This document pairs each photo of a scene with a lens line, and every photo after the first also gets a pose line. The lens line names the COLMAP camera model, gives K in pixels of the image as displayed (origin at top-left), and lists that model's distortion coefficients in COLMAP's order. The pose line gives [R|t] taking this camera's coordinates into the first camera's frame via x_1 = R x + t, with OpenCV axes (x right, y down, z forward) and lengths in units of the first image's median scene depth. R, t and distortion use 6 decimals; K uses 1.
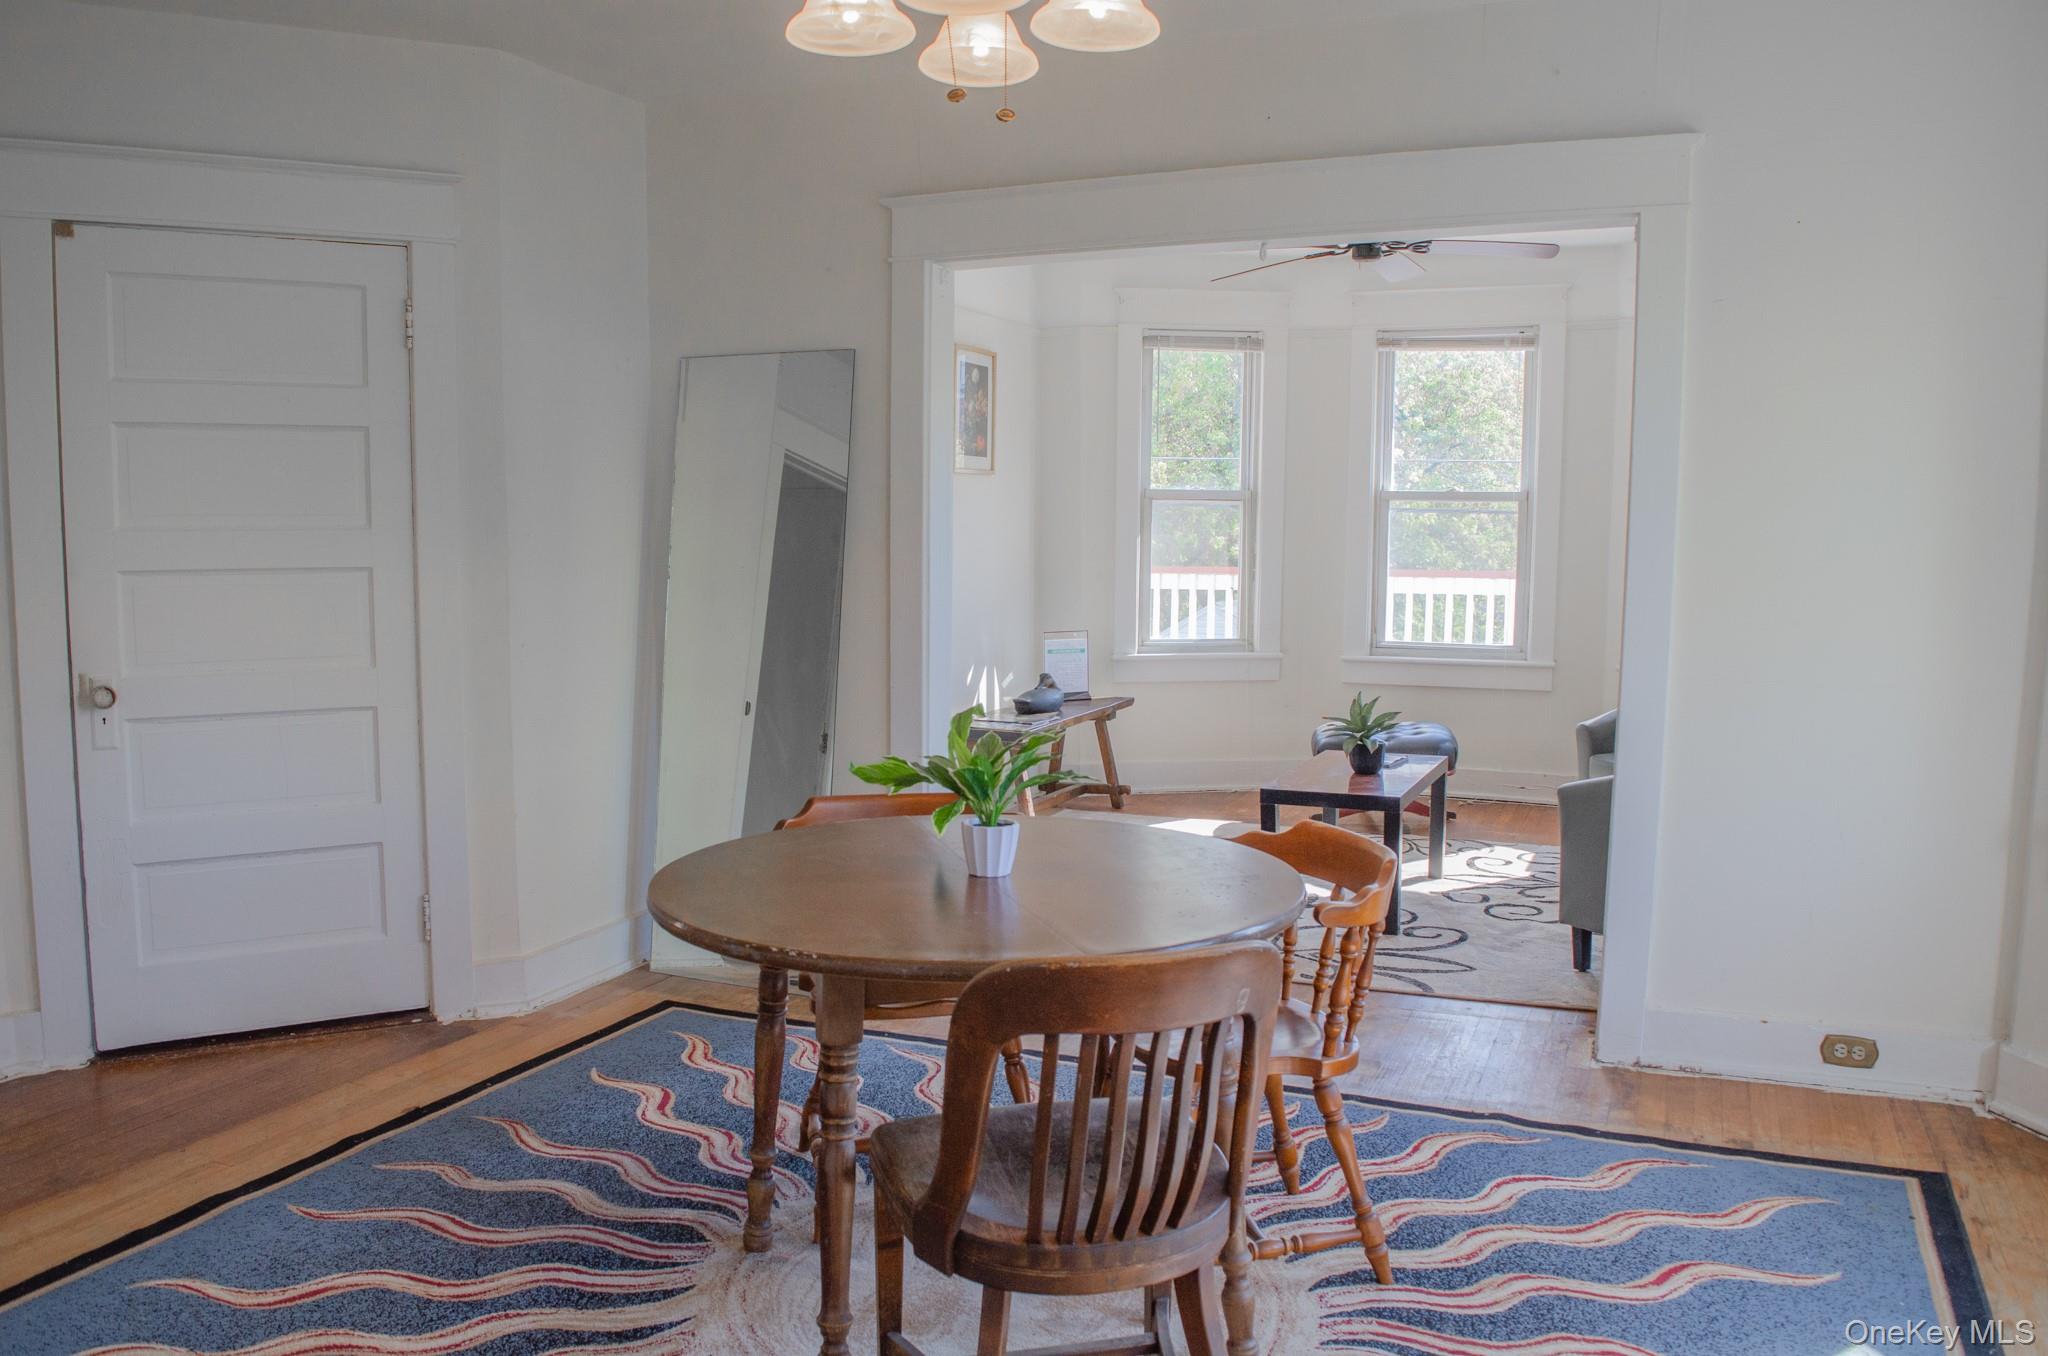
lens RADIAL K [[1612.7, 0, 1022.5], [0, 1612.7, 670.5], [0, 0, 1]] dist [-0.093650, 0.024542]
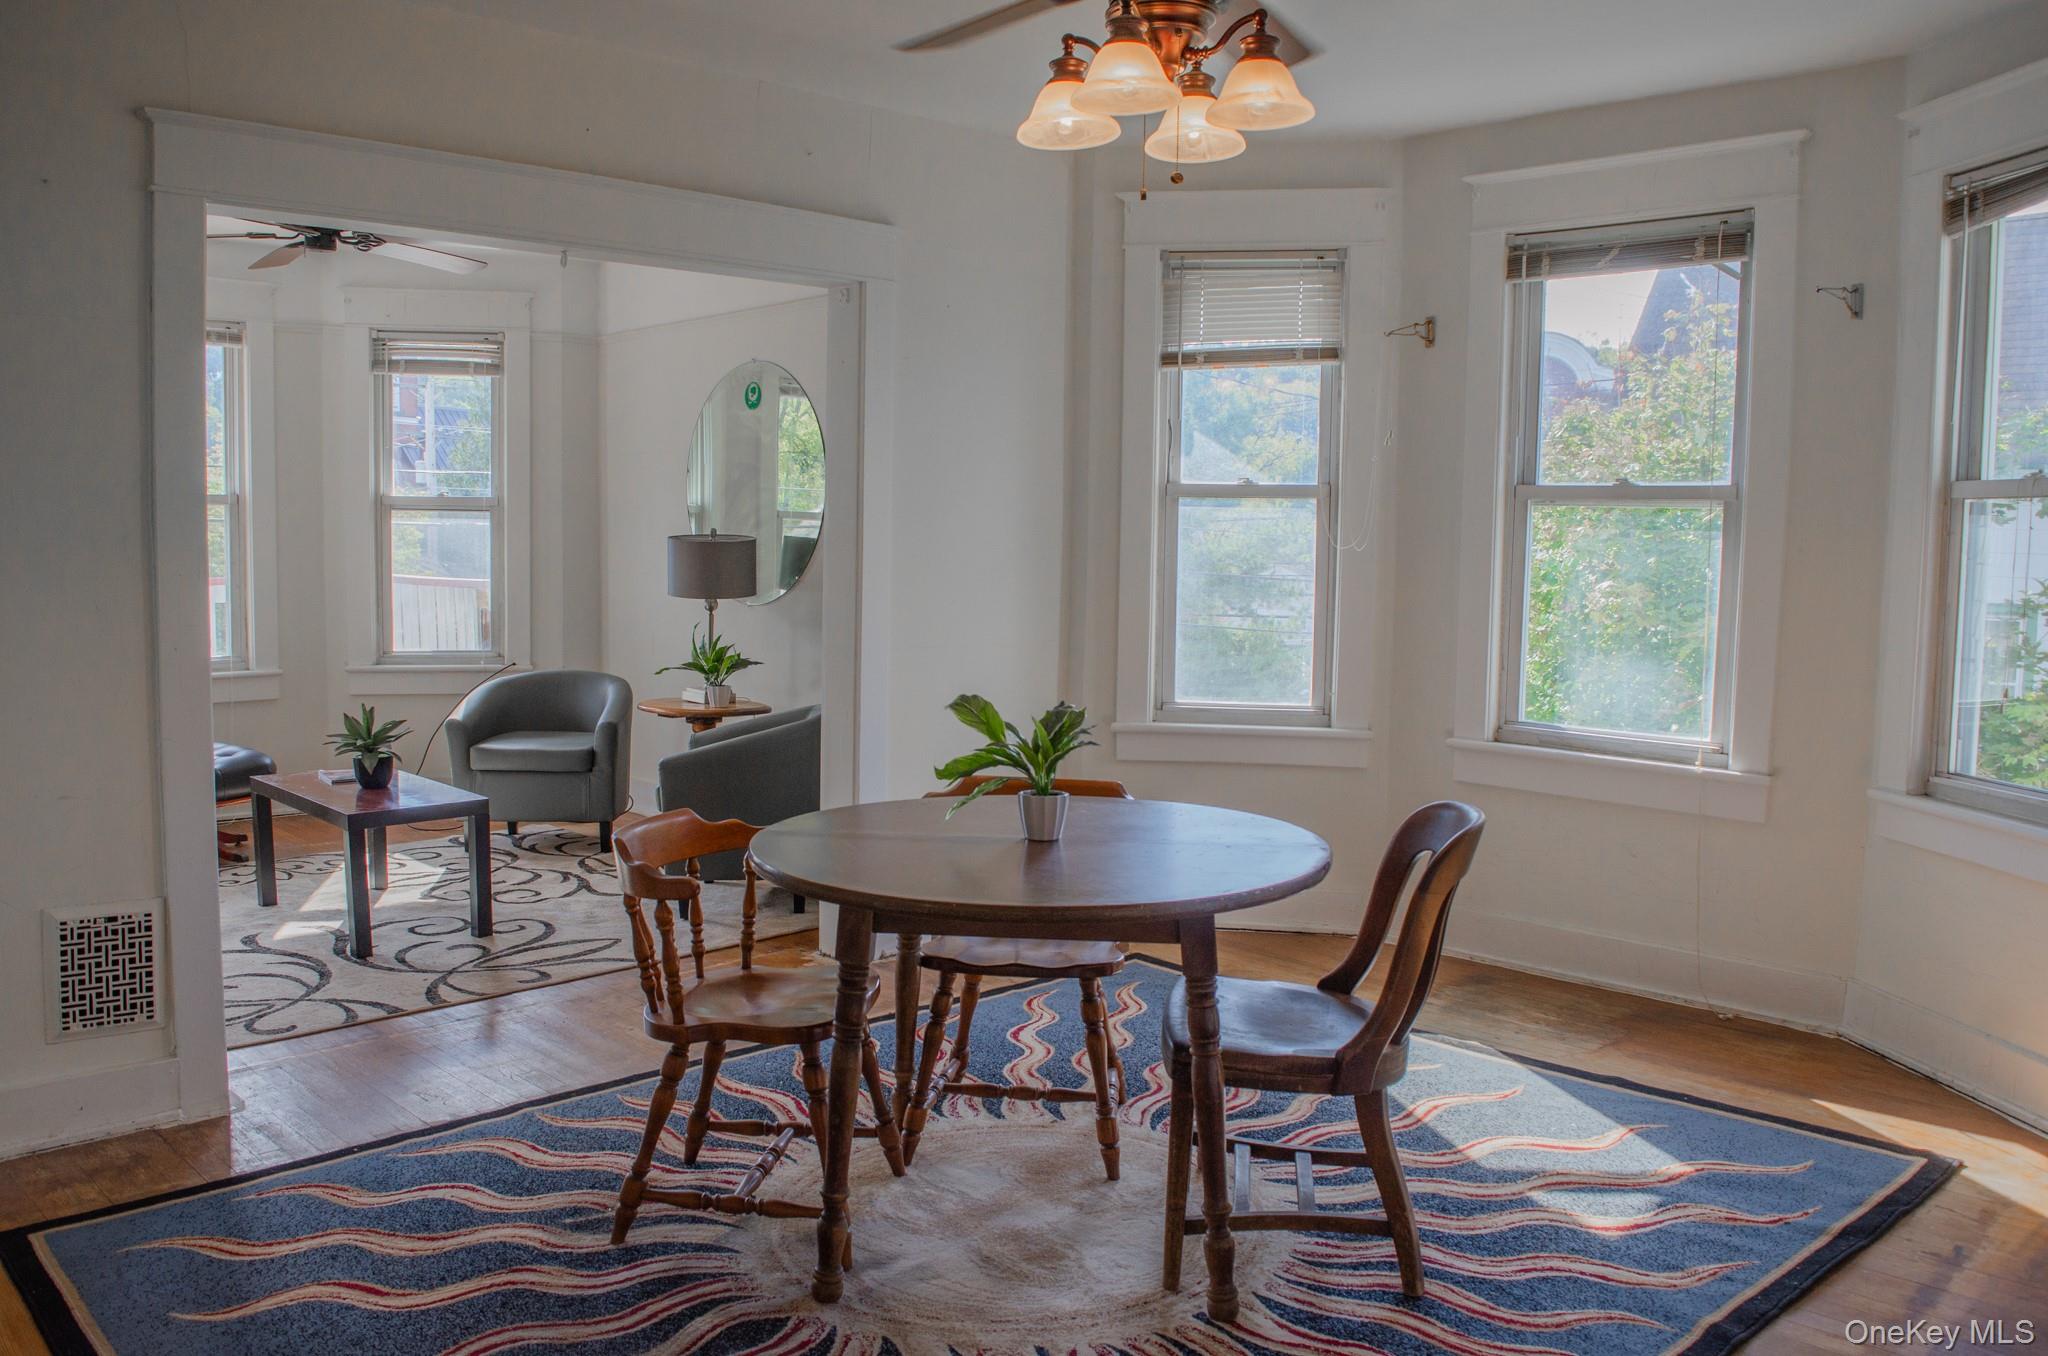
lens RADIAL K [[1612.7, 0, 1027.1], [0, 1612.7, 681.0], [0, 0, 1]] dist [-0.093650, 0.024542]
pose [[0.389781, -0.083416, 0.917122, -0.367535], [0.078398, 0.995280, 0.057205, -0.017235], [-0.917564, 0.049603, 0.394481, 0.193827]]
